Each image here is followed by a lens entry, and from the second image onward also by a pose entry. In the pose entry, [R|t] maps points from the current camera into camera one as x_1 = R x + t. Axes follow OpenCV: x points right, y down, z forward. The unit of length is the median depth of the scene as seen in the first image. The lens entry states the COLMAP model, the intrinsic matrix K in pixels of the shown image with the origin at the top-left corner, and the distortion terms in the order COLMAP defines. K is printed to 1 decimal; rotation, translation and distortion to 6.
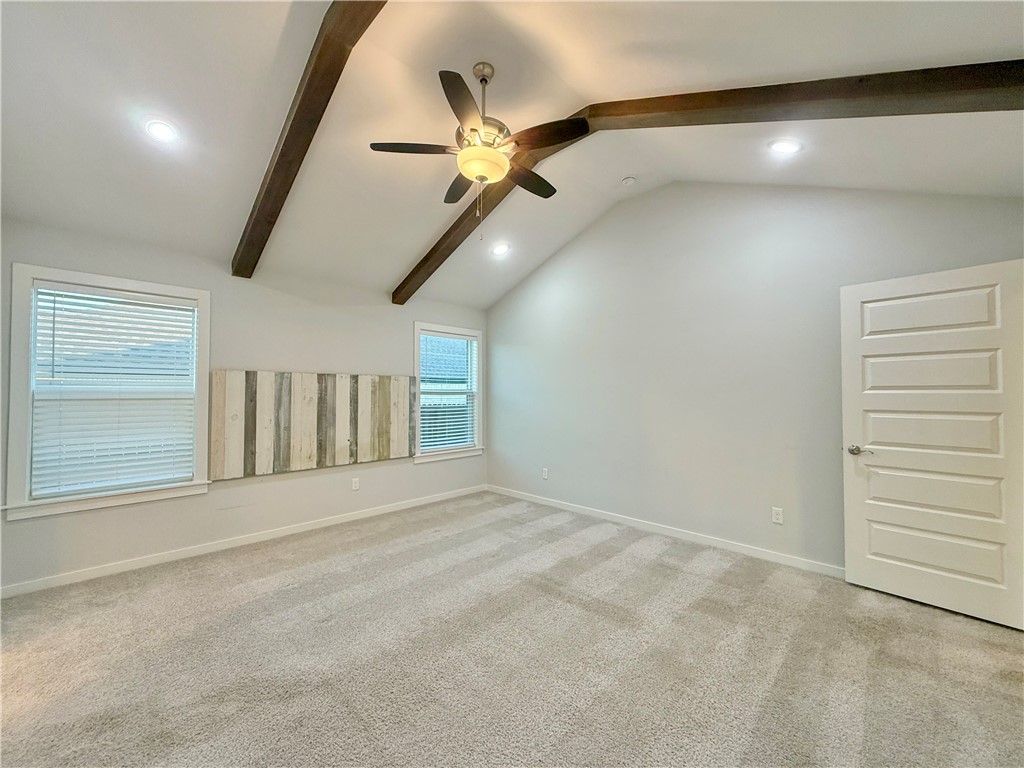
lens RADIAL K [[409.5, 0, 512.0], [0, 409.5, 384.0], [0, 0, 1]] dist [0.001690, -0.000104]
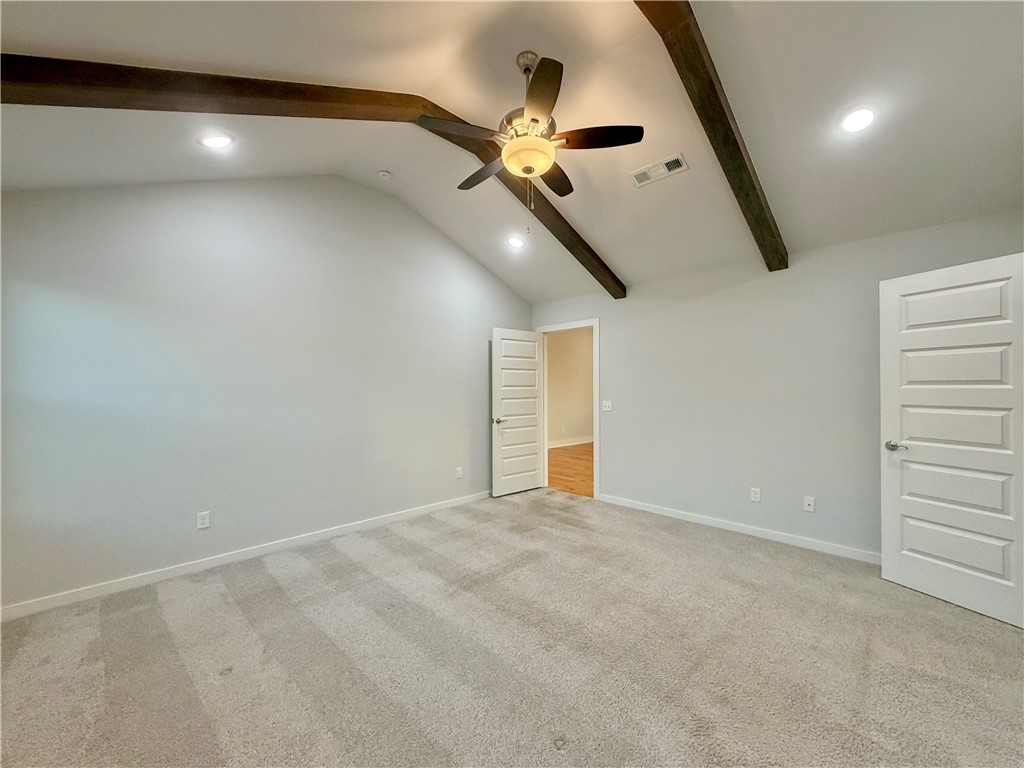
lens RADIAL K [[409.5, 0, 512.0], [0, 409.5, 384.0], [0, 0, 1]] dist [0.001690, -0.000104]
pose [[0.027970, 0.007557, 0.999580, -0.914704], [-0.014762, 0.999866, -0.007146, 0.013045], [-0.999500, -0.014556, 0.028078, 0.876317]]
